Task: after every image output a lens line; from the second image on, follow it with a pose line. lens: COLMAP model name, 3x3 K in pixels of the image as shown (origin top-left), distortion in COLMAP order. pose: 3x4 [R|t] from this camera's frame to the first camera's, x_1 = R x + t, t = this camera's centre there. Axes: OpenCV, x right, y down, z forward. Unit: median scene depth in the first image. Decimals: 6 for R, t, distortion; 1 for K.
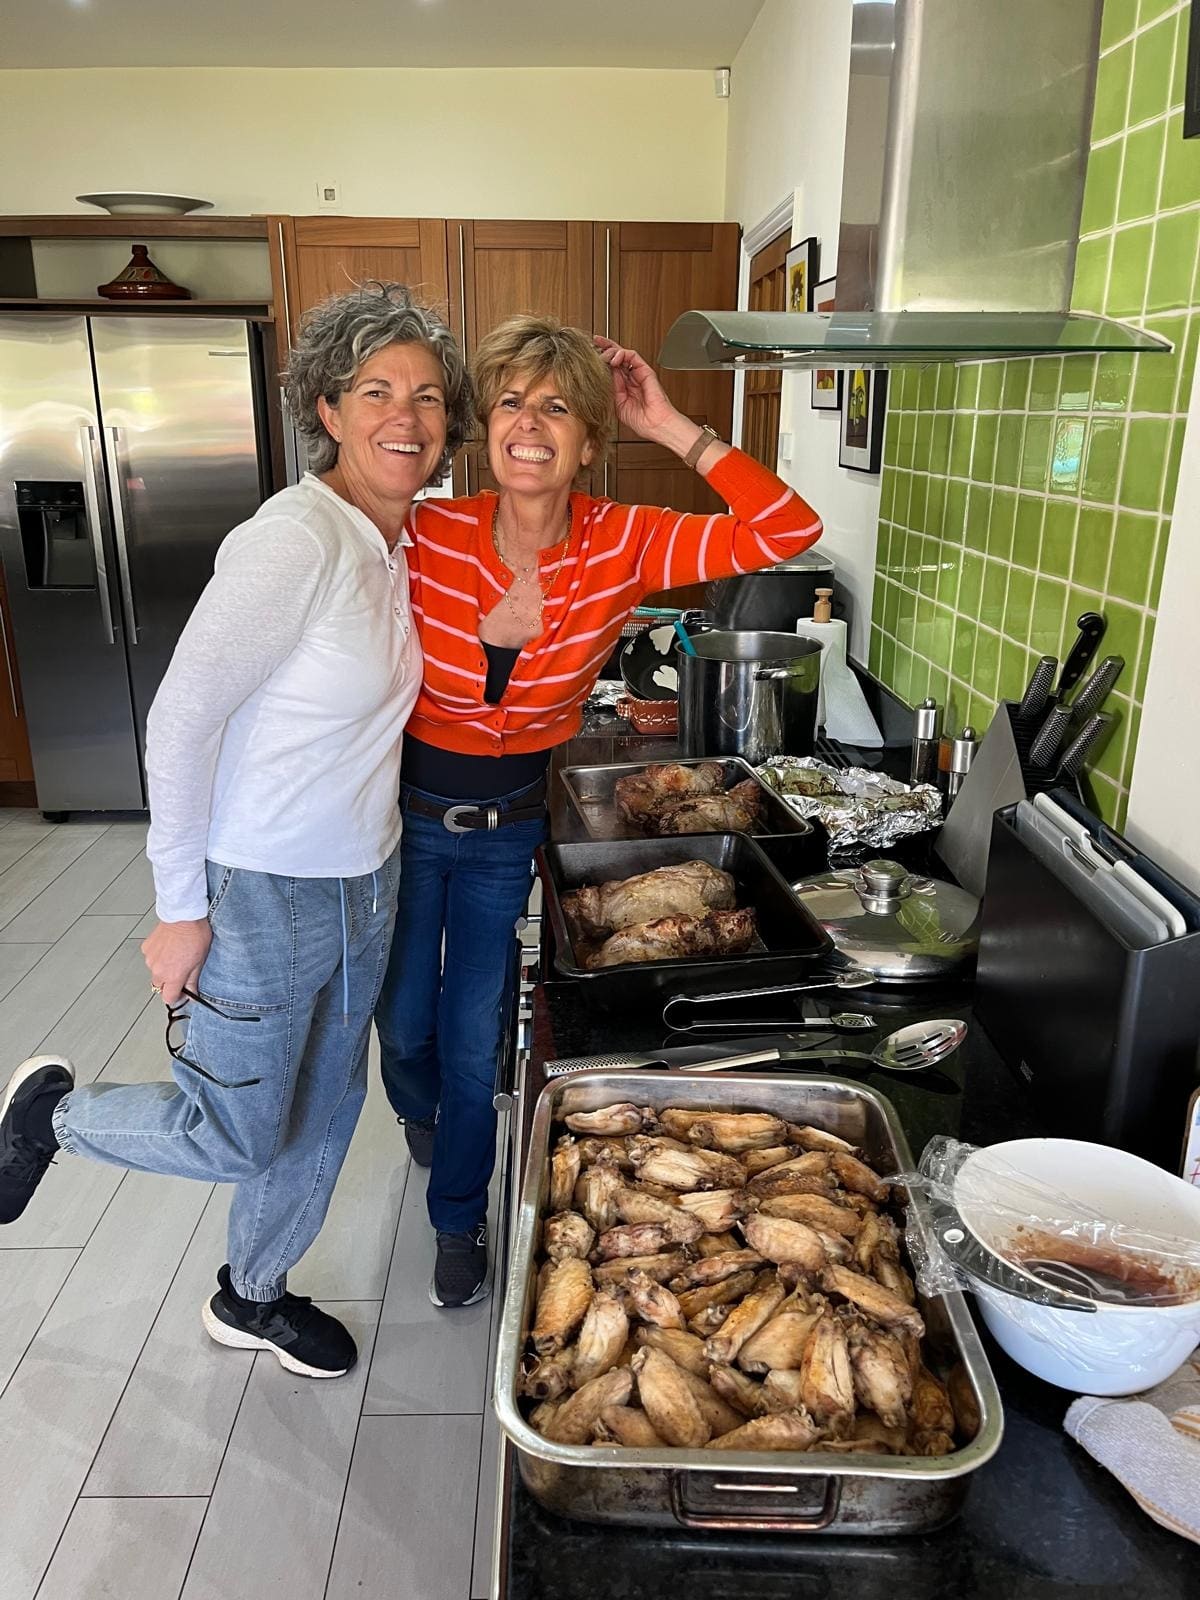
lens RADIAL K [[1241.9, 0, 600.0], [0, 1241.9, 800.0], [0, 0, 1]] dist [0.069207, -0.150179]
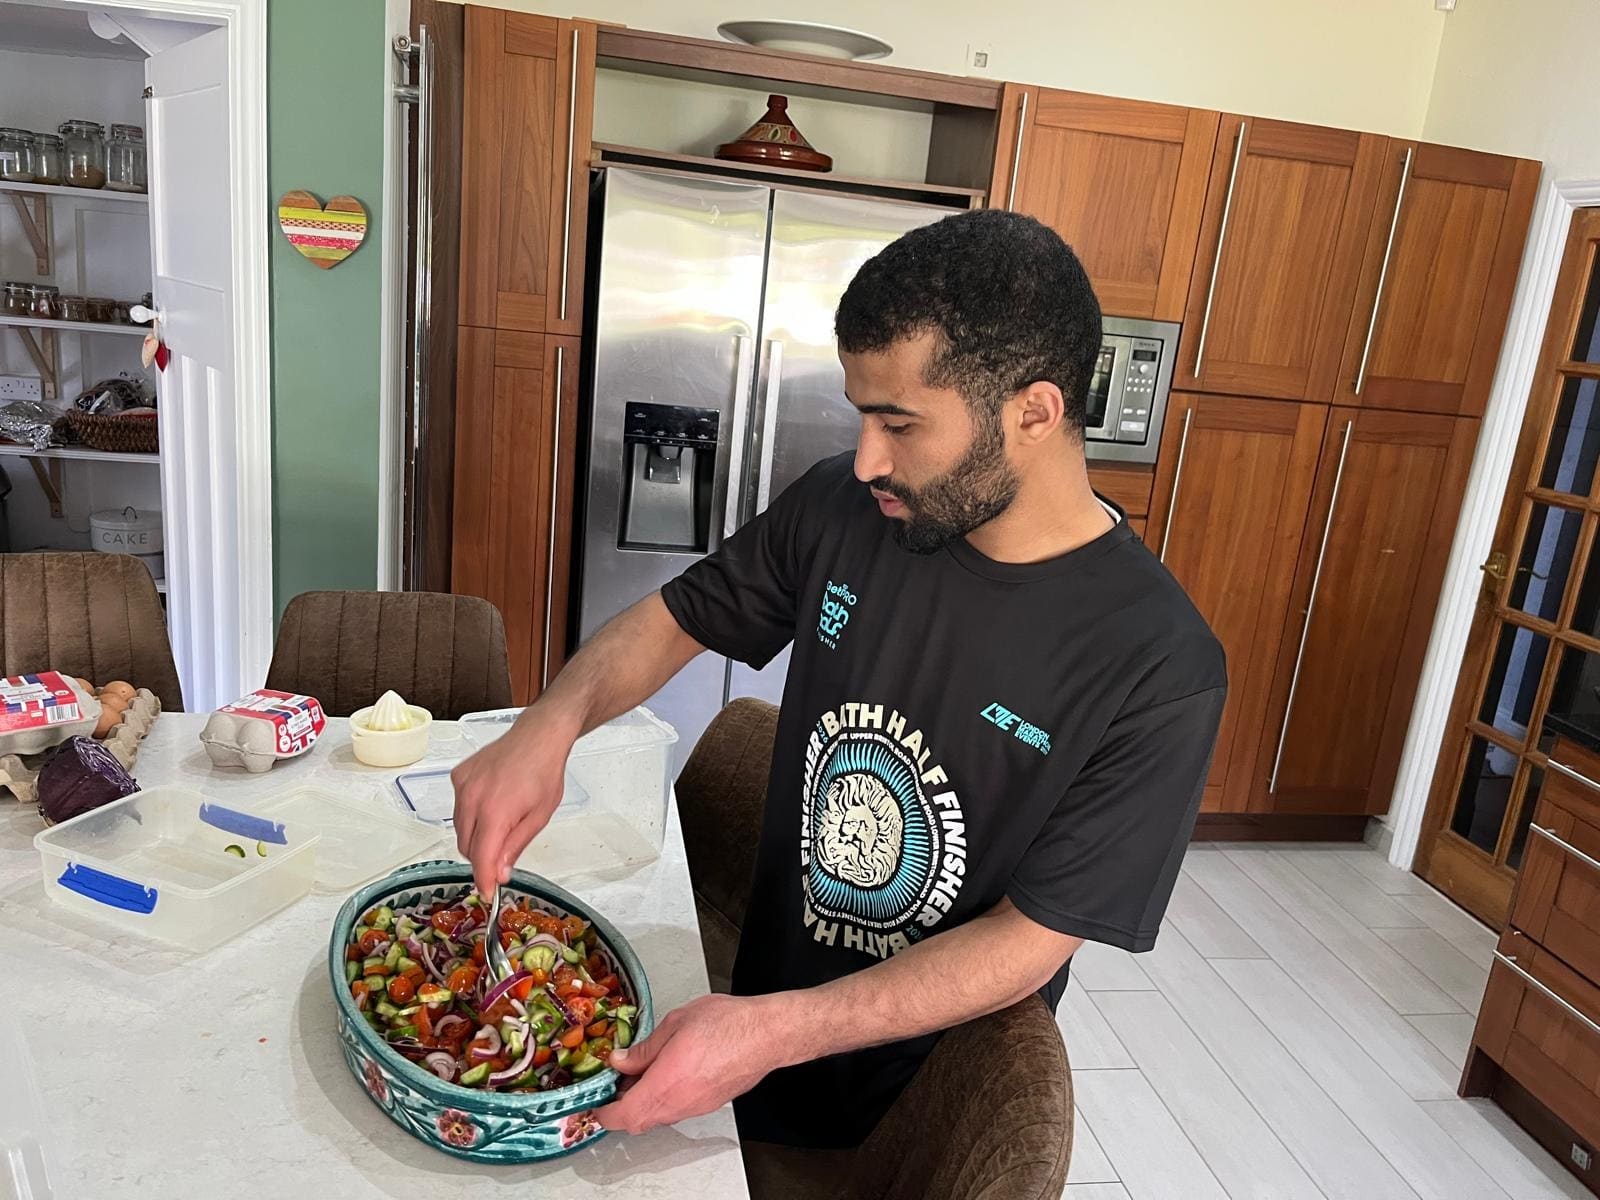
lens RADIAL K [[1241.9, 0, 800.0], [0, 1241.9, 600.0], [0, 0, 1]] dist [0.069207, -0.150179]
pose [[0.985278, 0.048620, 0.163903, -0.484353], [-0.041482, 0.998047, -0.046696, -0.113973], [-0.165853, 0.039210, 0.985371, 0.286820]]
